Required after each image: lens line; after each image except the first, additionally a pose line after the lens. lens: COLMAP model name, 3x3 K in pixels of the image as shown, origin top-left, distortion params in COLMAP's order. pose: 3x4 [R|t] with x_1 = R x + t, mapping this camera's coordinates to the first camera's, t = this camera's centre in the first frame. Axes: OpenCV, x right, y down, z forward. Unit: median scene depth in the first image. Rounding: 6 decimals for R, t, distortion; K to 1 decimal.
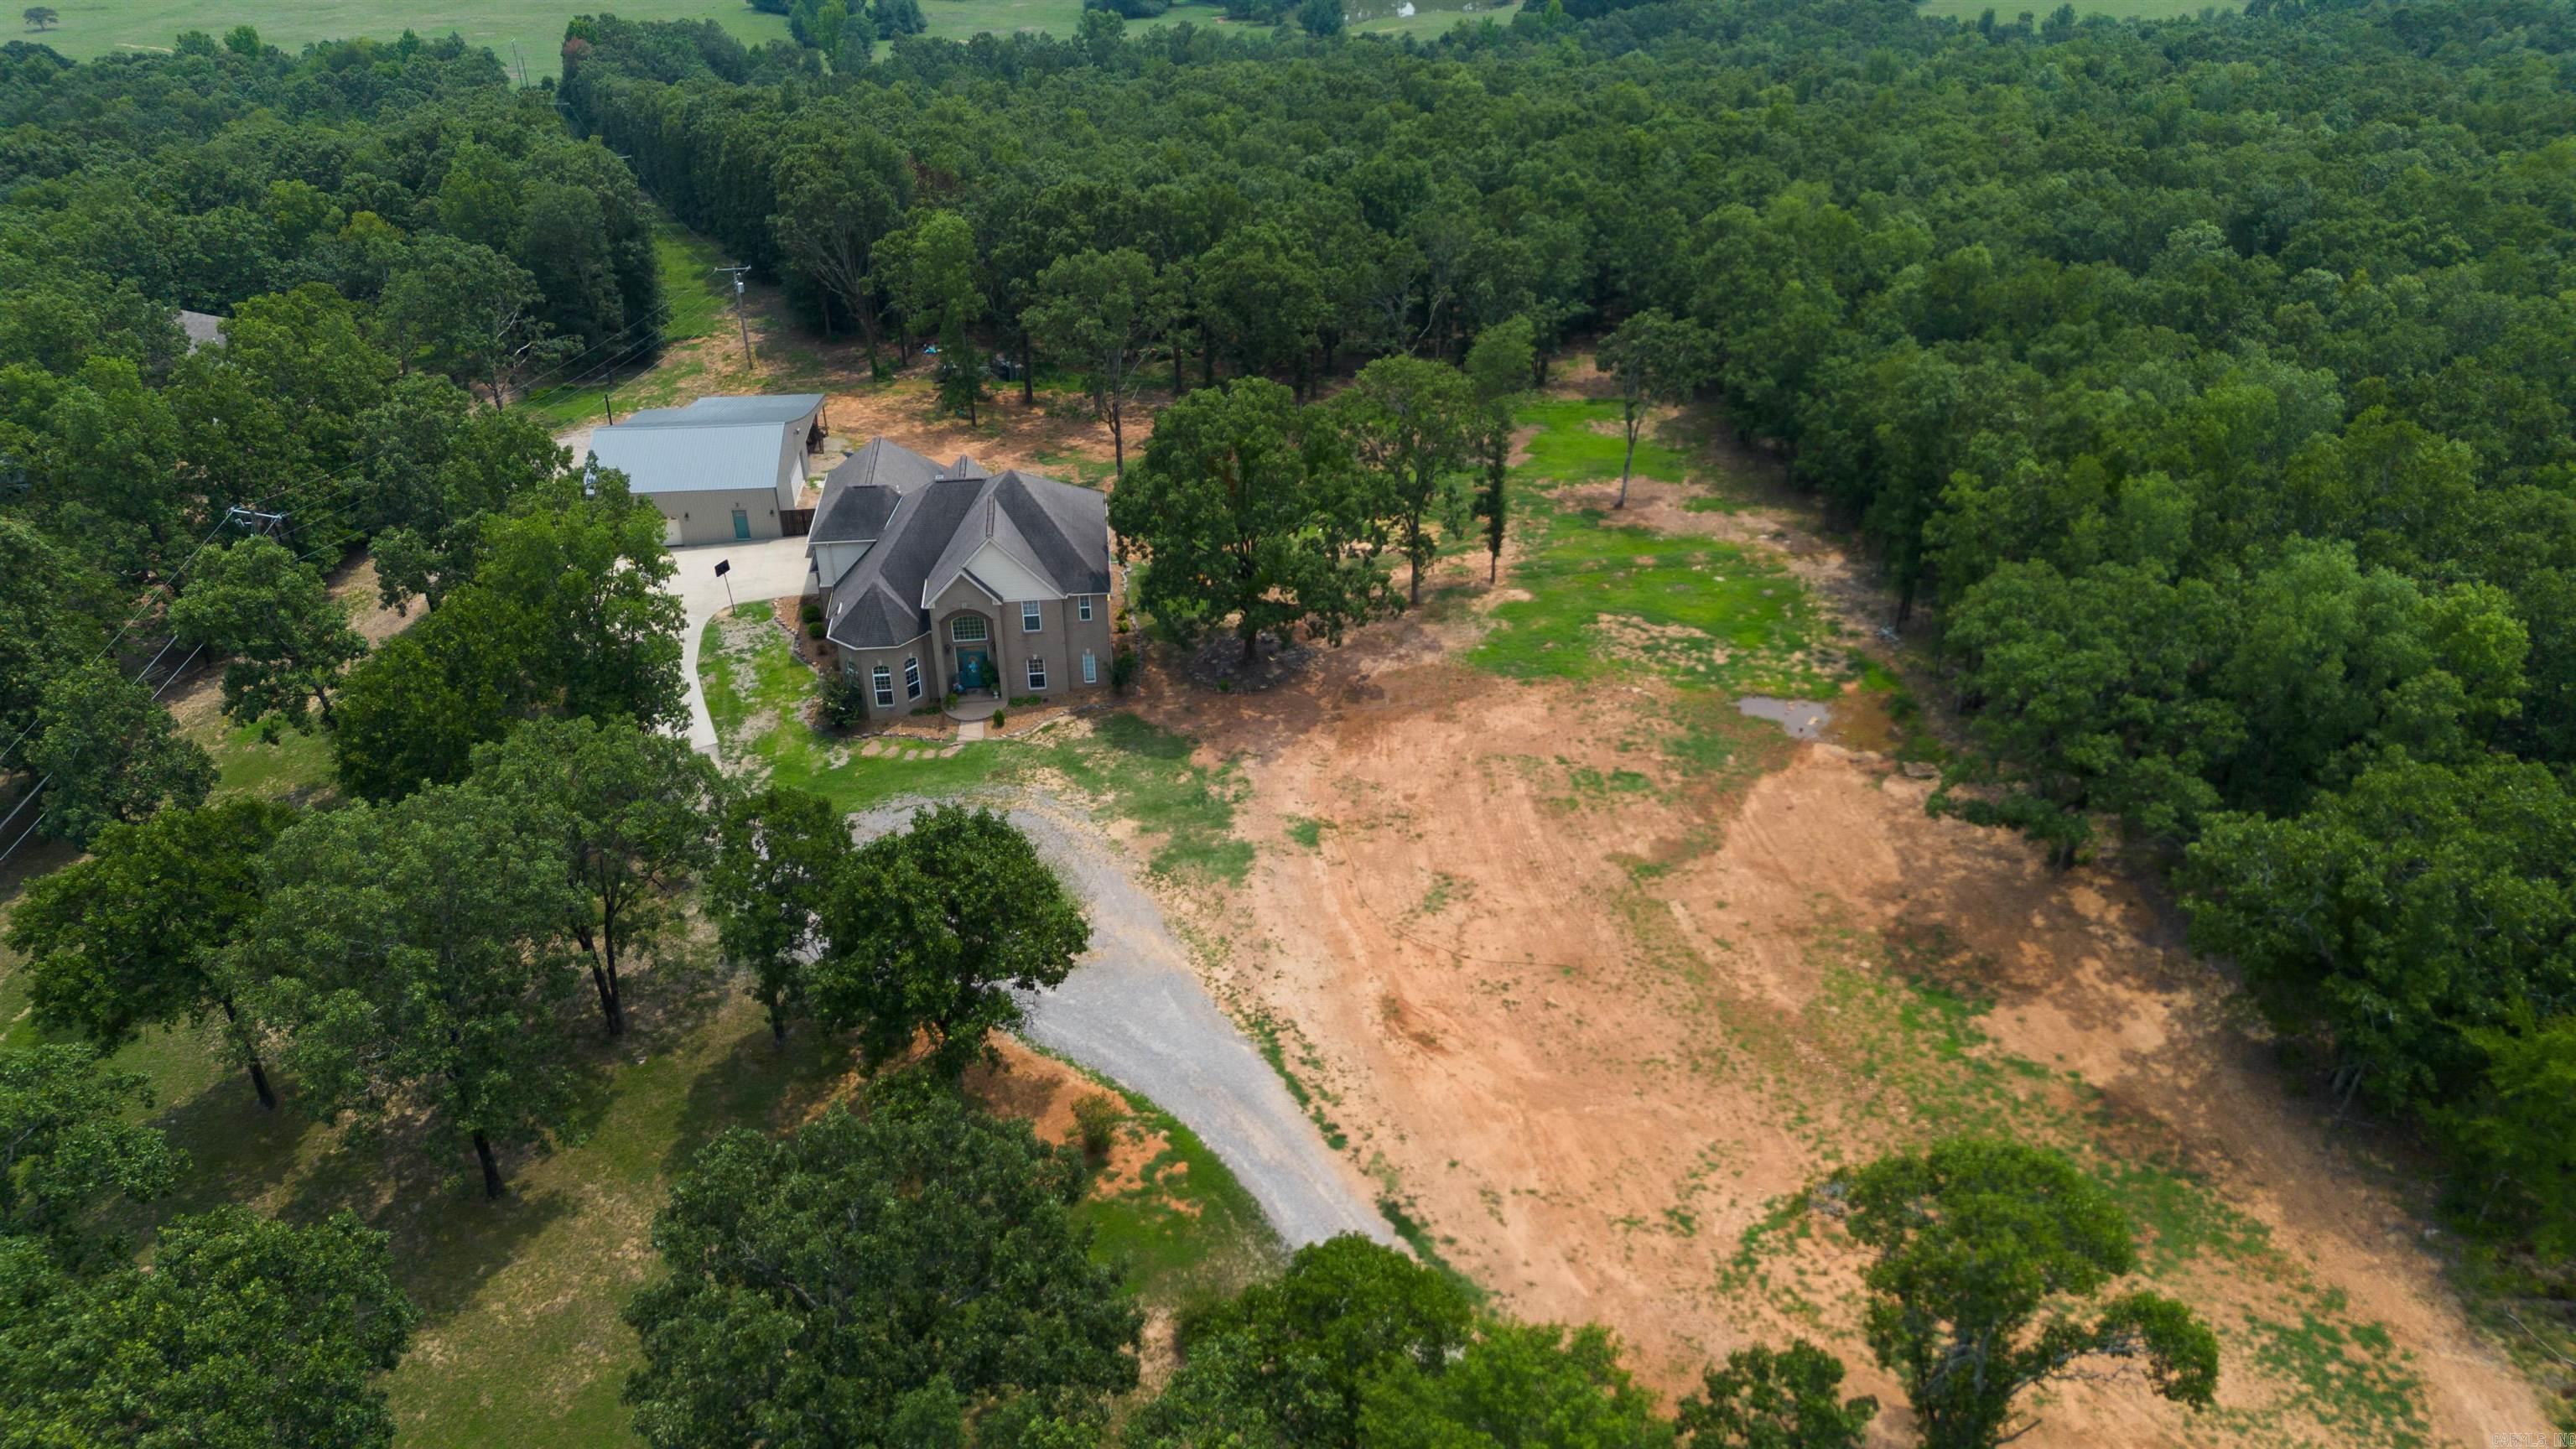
lens RADIAL K [[1816.8, 0, 1289.0], [0, 1816.8, 725.8], [0, 0, 1]] dist [0.083888, -0.091145]
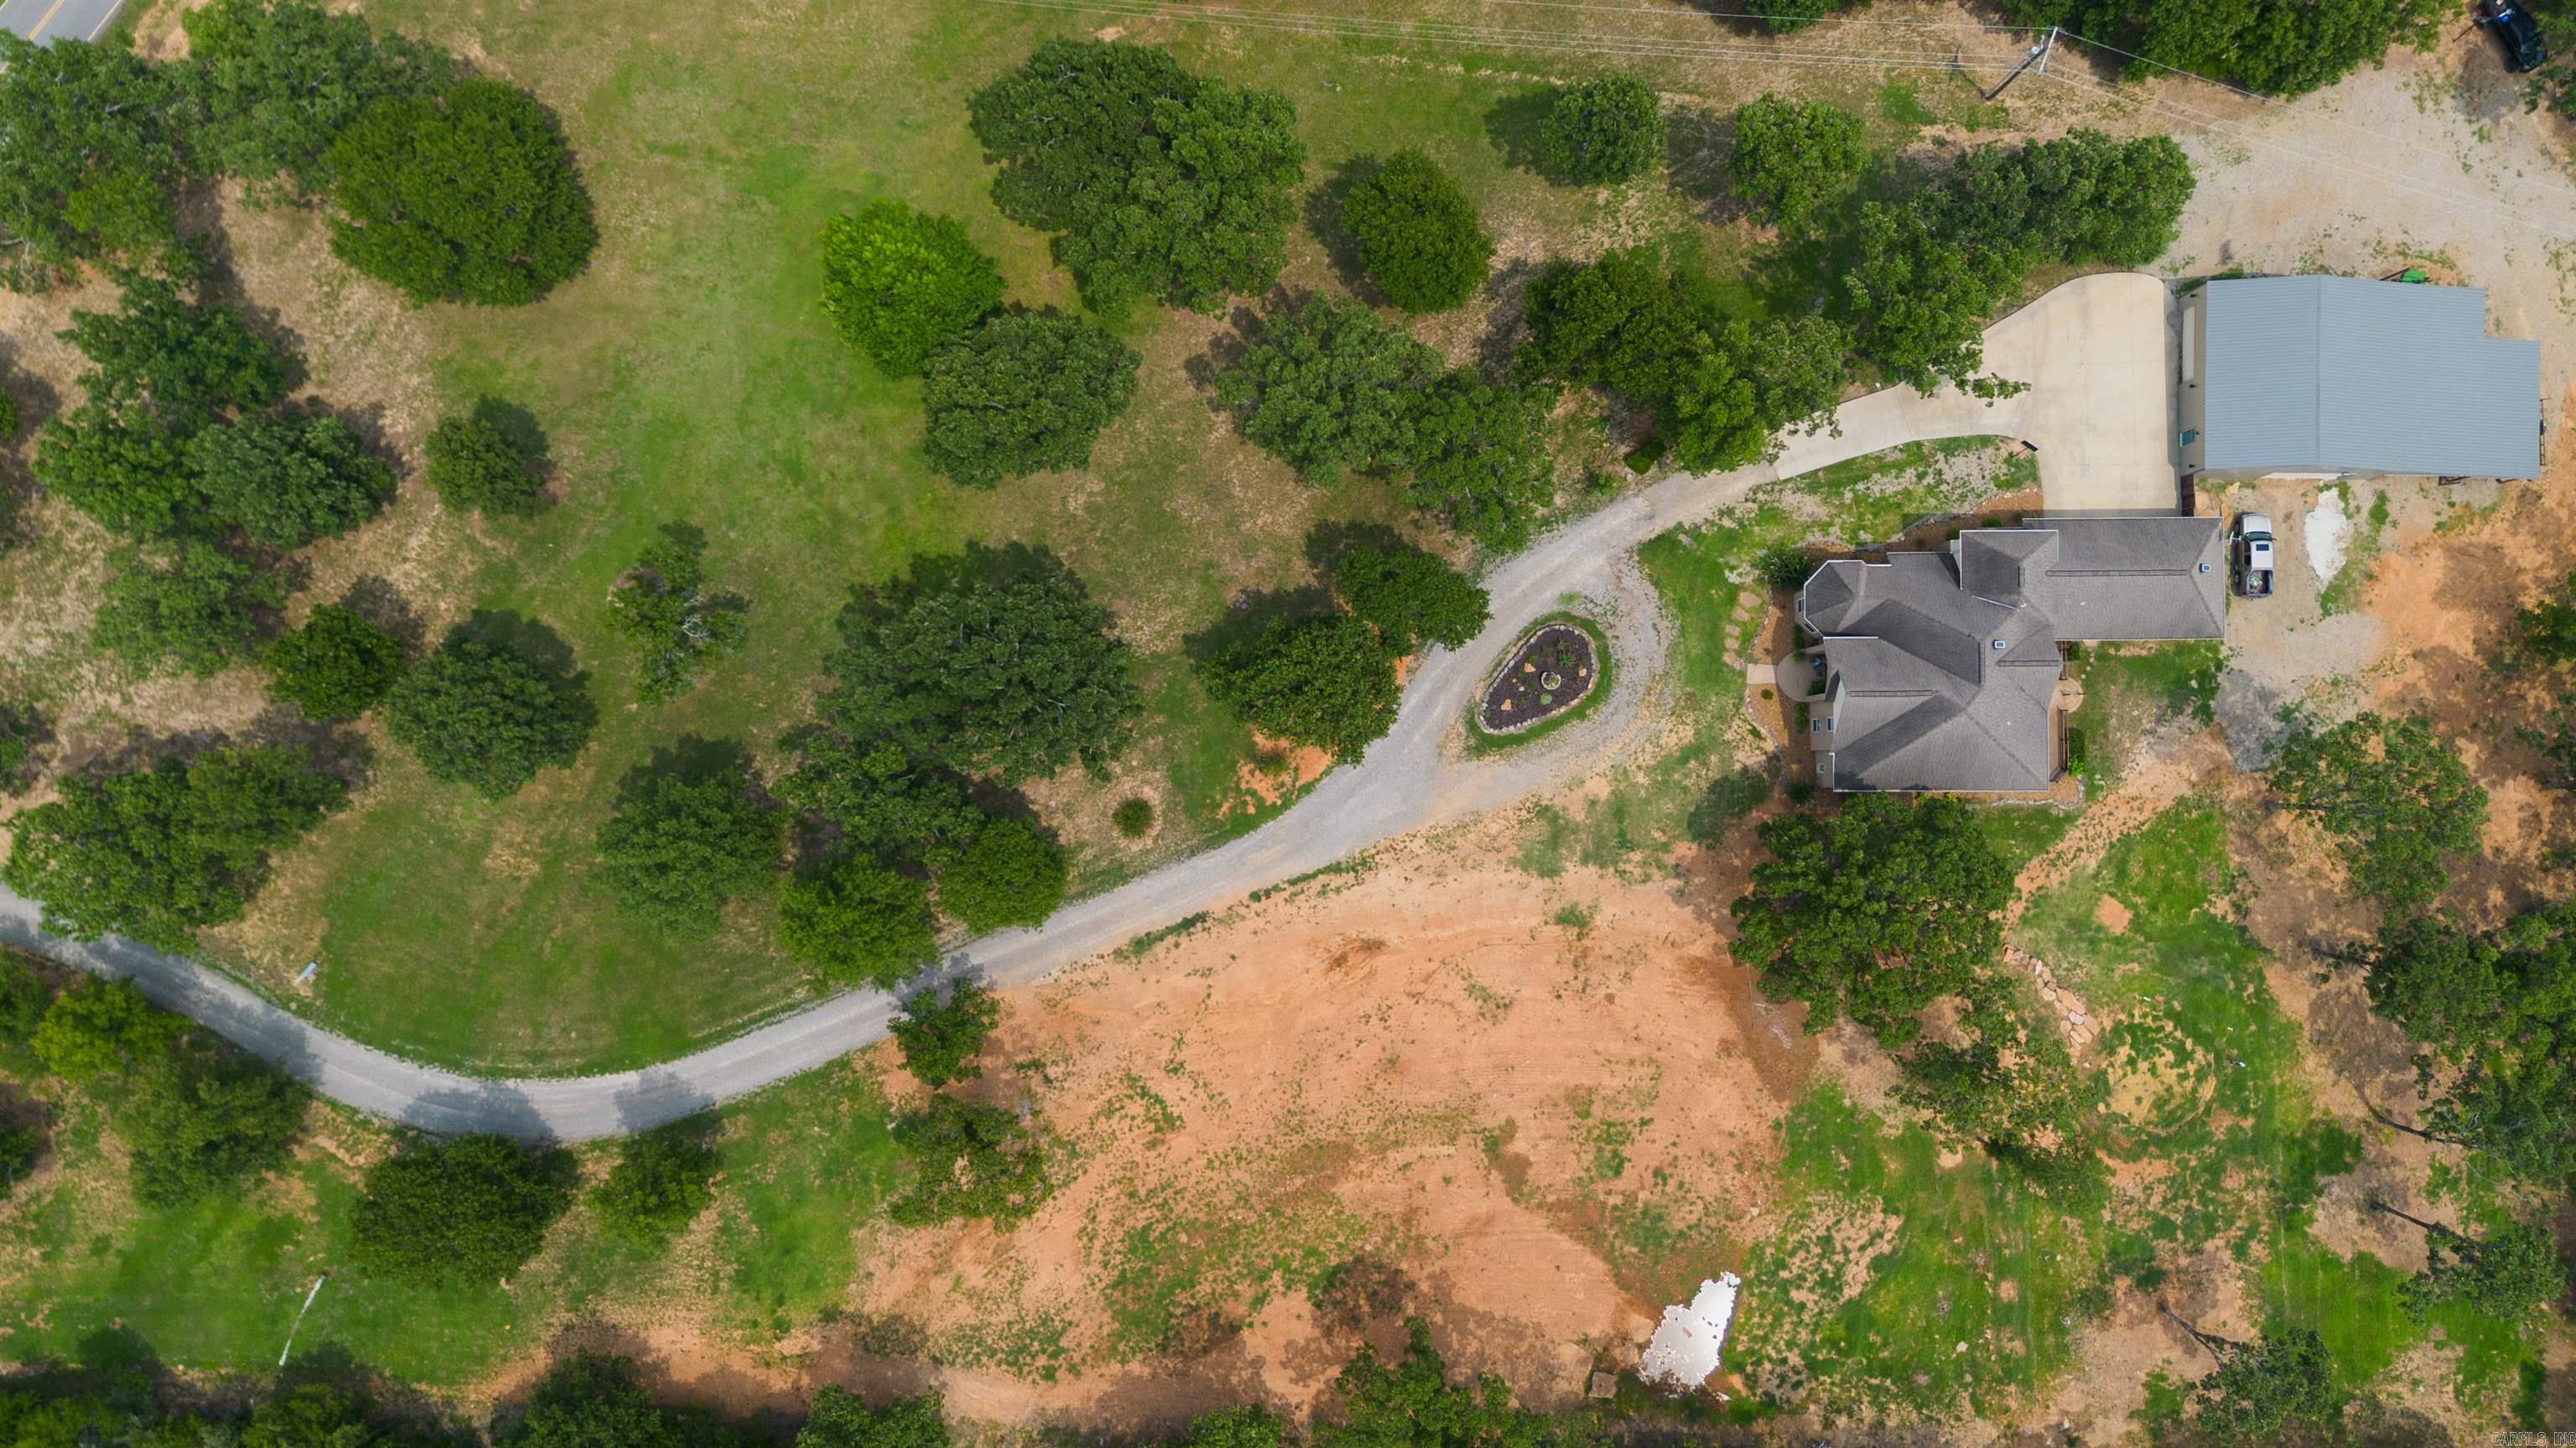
lens RADIAL K [[1816.7, 0, 1303.1], [0, 1816.7, 719.8], [0, 0, 1]] dist [0.083888, -0.091145]
pose [[-0.107820, 0.994030, -0.016710, -0.088616], [-0.489656, -0.038468, 0.871067, -0.978073], [0.865224, 0.102100, 0.490880, 0.097757]]
